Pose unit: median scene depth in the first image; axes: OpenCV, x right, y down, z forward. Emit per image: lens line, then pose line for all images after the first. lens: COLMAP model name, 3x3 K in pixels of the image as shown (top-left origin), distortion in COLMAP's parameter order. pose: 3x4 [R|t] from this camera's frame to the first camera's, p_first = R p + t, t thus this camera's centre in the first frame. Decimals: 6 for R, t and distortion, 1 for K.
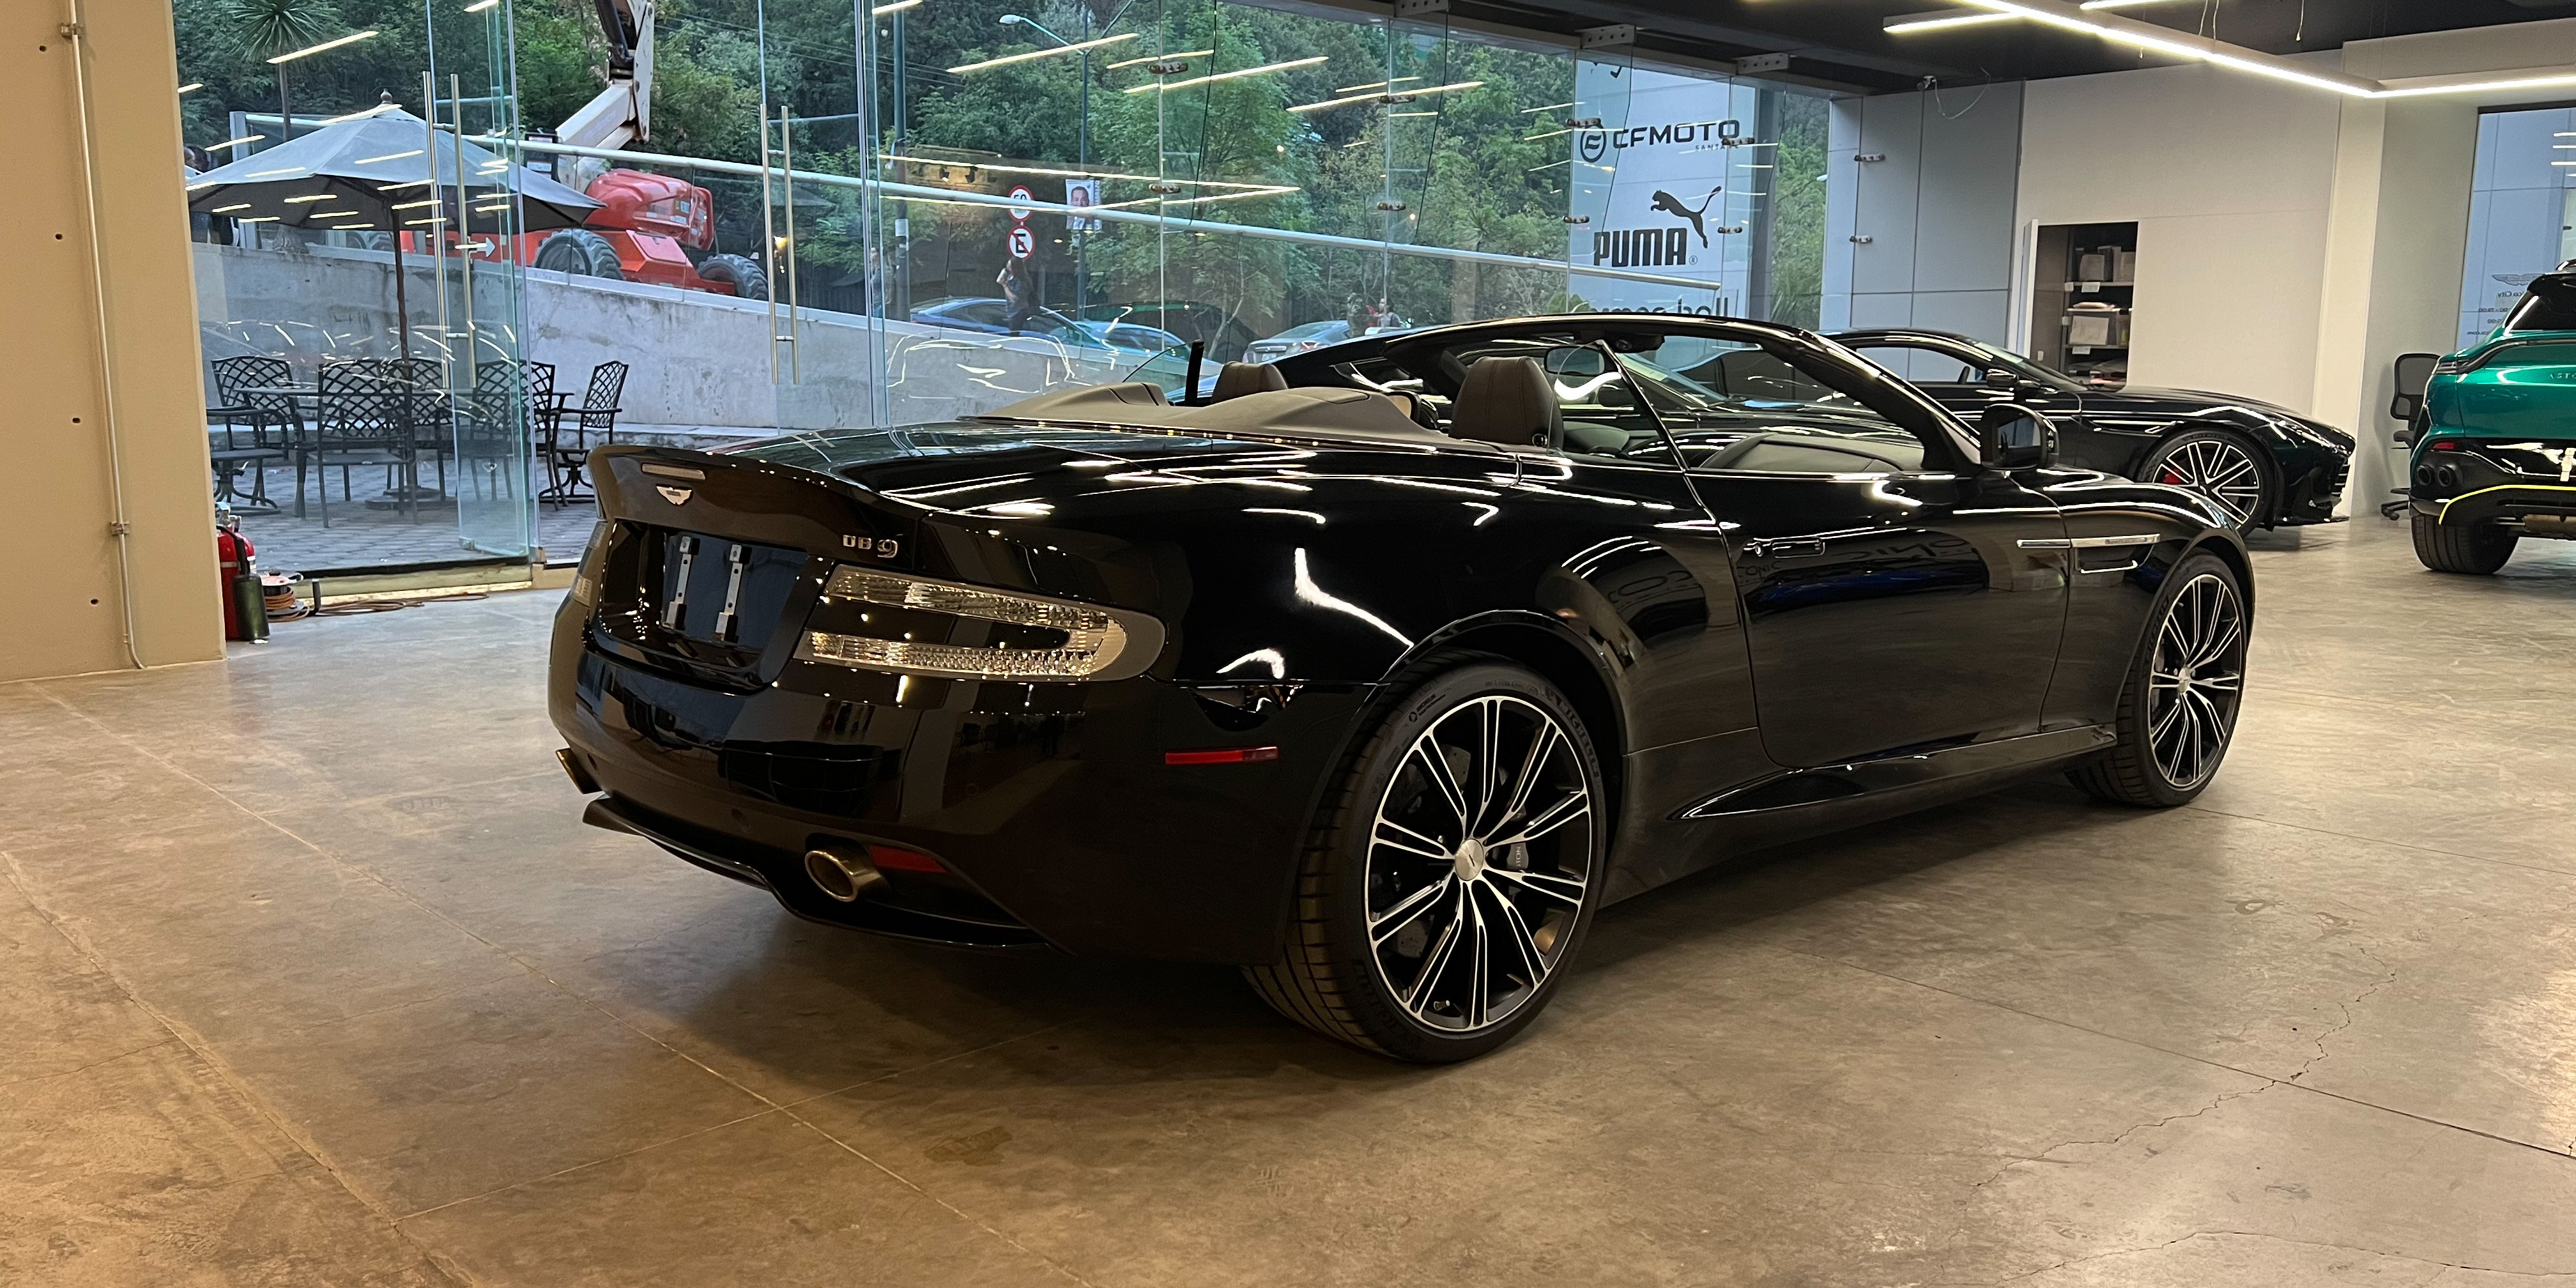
lens RADIAL K [[1932.3, 0, 1283.4], [0, 1932.3, 647.2], [0, 0, 1]] dist [0.051625, -0.063118]
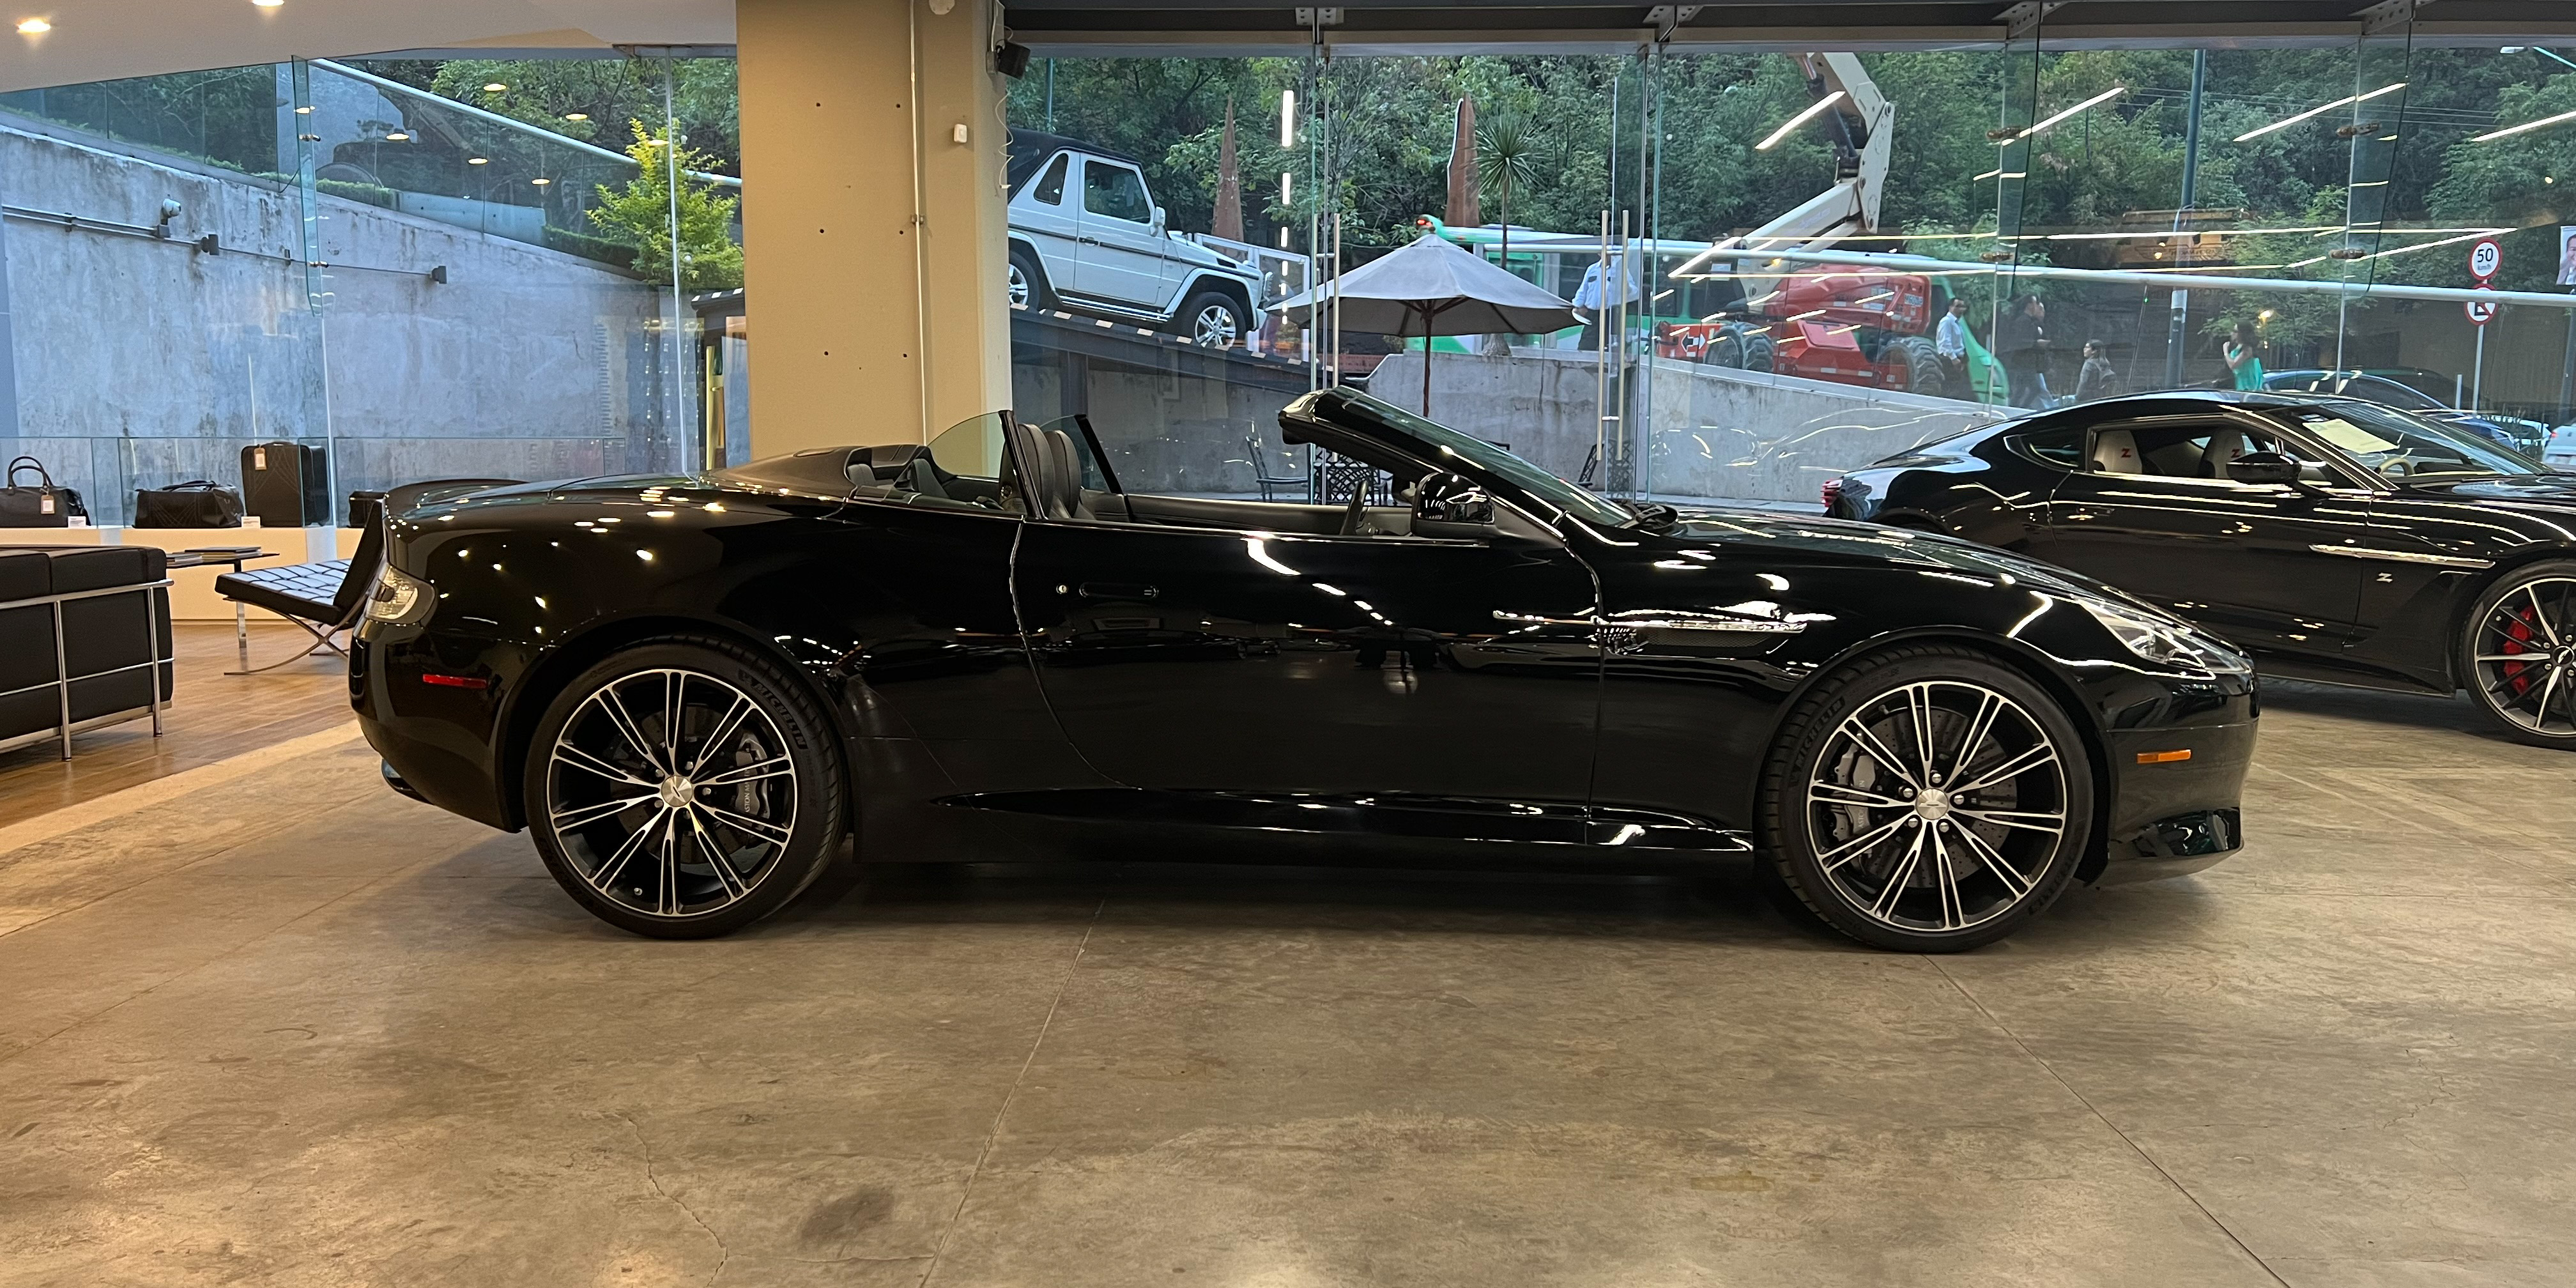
lens RADIAL K [[1930.0, 0, 1277.1], [0, 1930.0, 647.5], [0, 0, 1]] dist [0.053236, -0.064790]
pose [[0.713743, 0.071696, -0.696729, 1.078729], [-0.101329, 0.994852, -0.001429, -0.024552], [0.693040, 0.071619, 0.717333, 0.251445]]
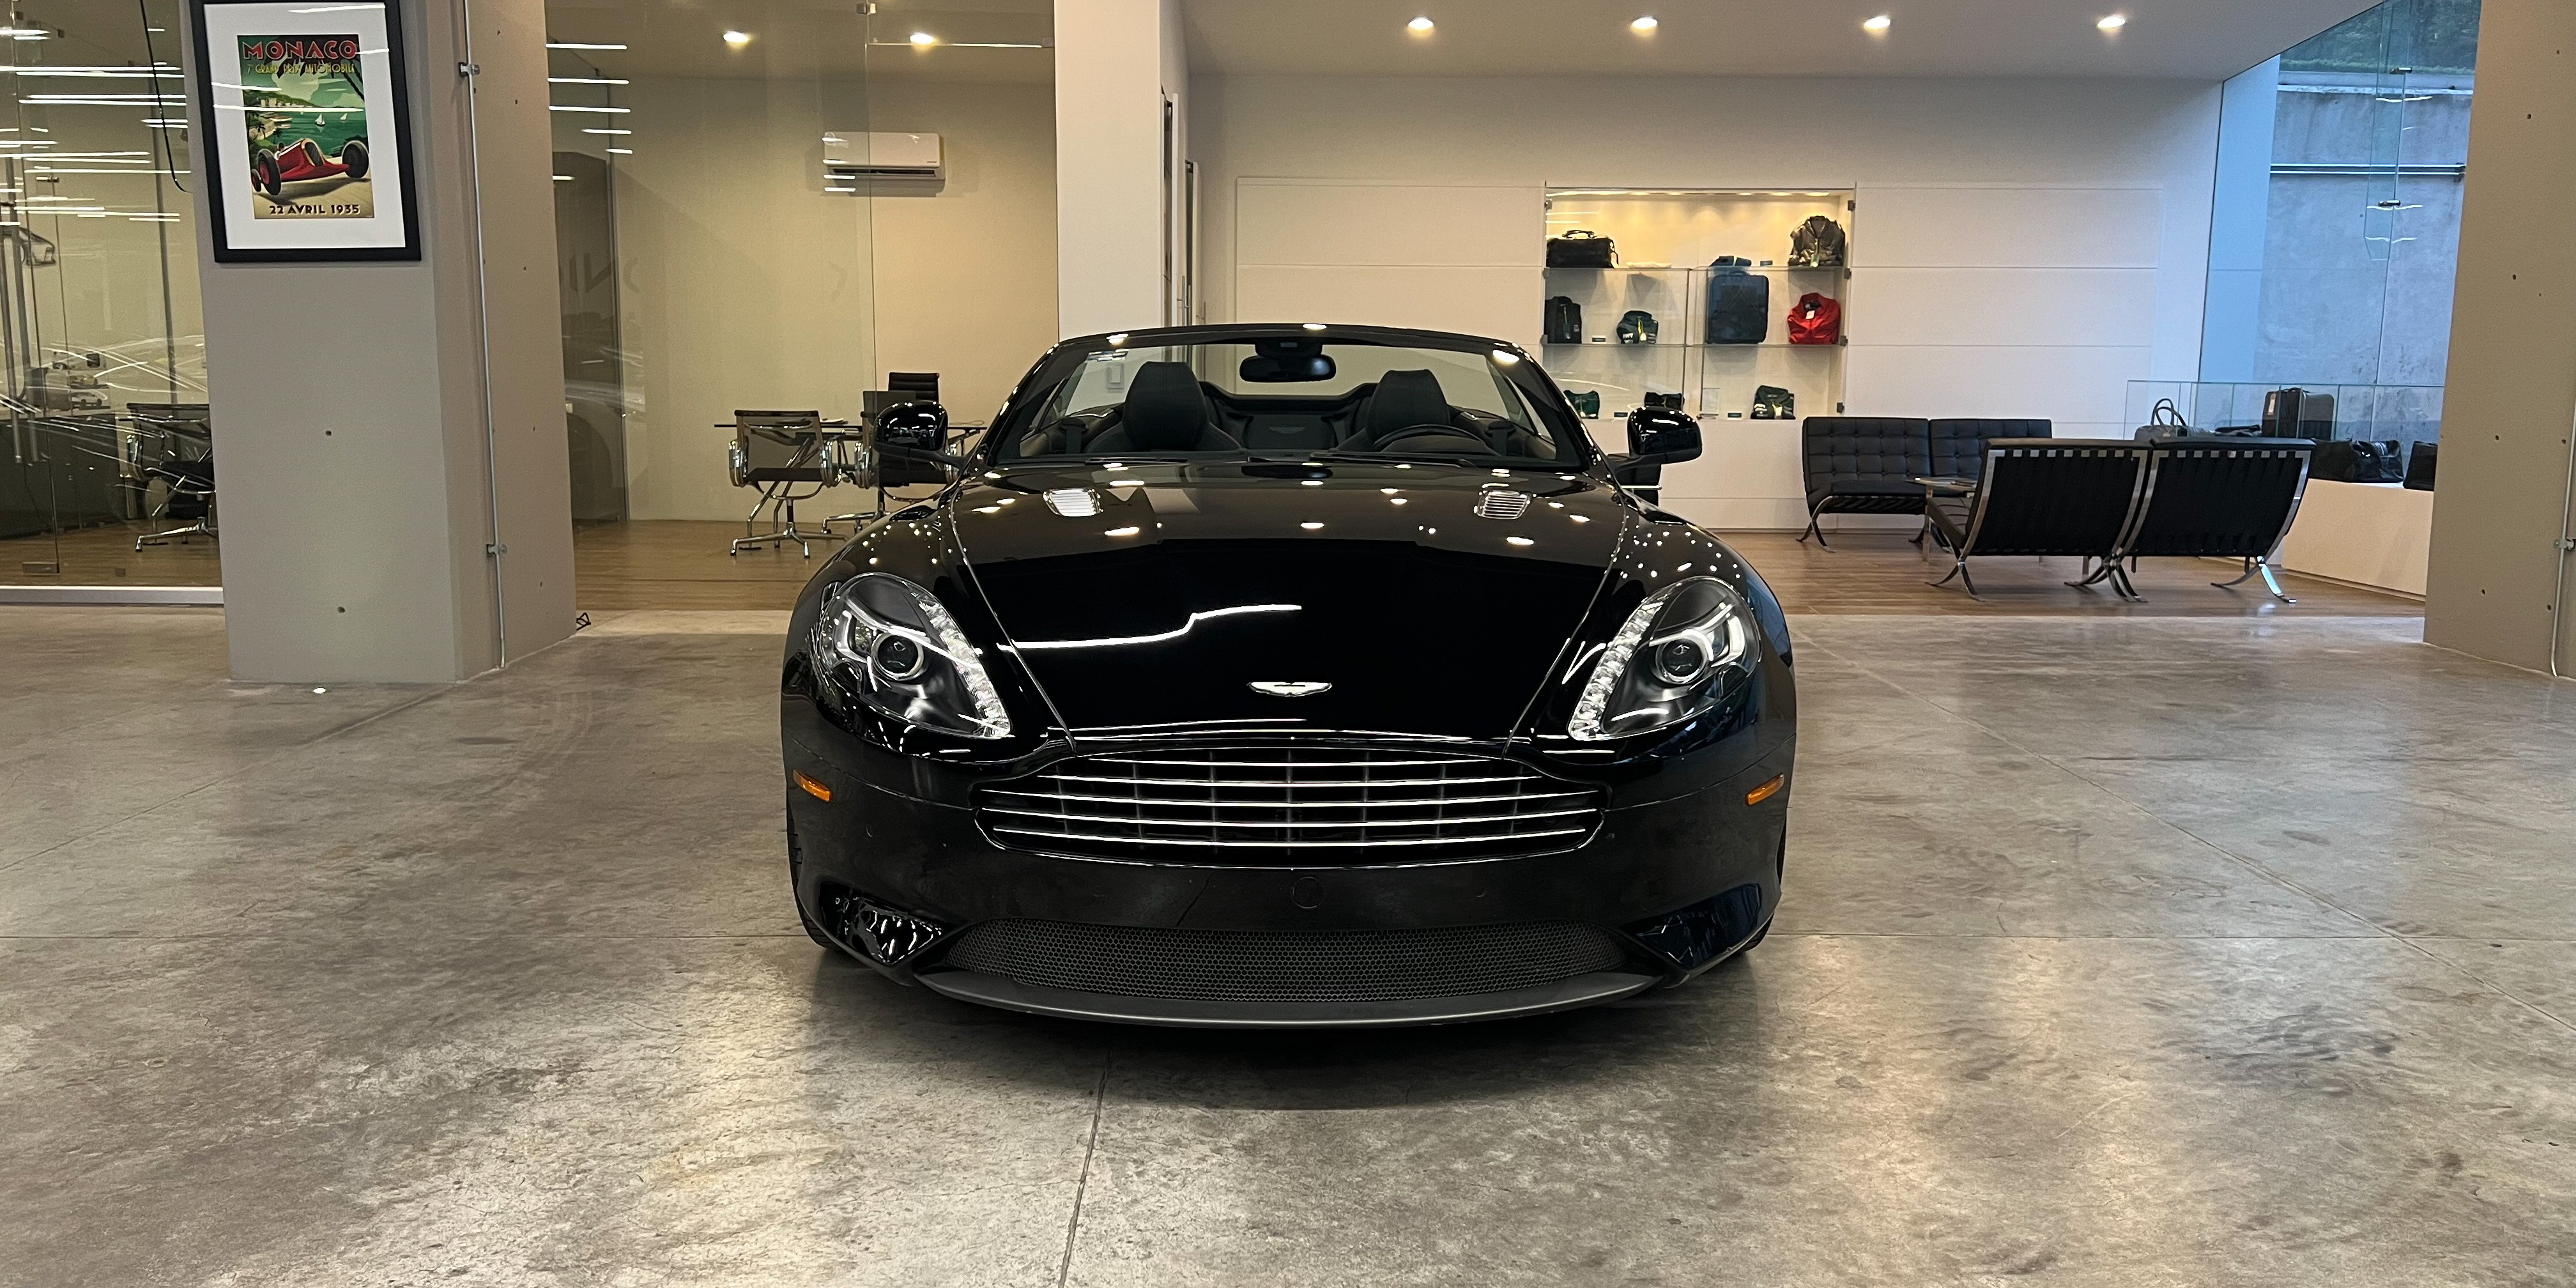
lens RADIAL K [[1932.3, 0, 1283.4], [0, 1932.3, 647.2], [0, 0, 1]] dist [0.051625, -0.063118]
pose [[-0.669298, 0.093587, -0.737077, 1.158420], [-0.126573, 0.963173, 0.237229, -0.297655], [0.732134, 0.252071, -0.632804, 2.032495]]
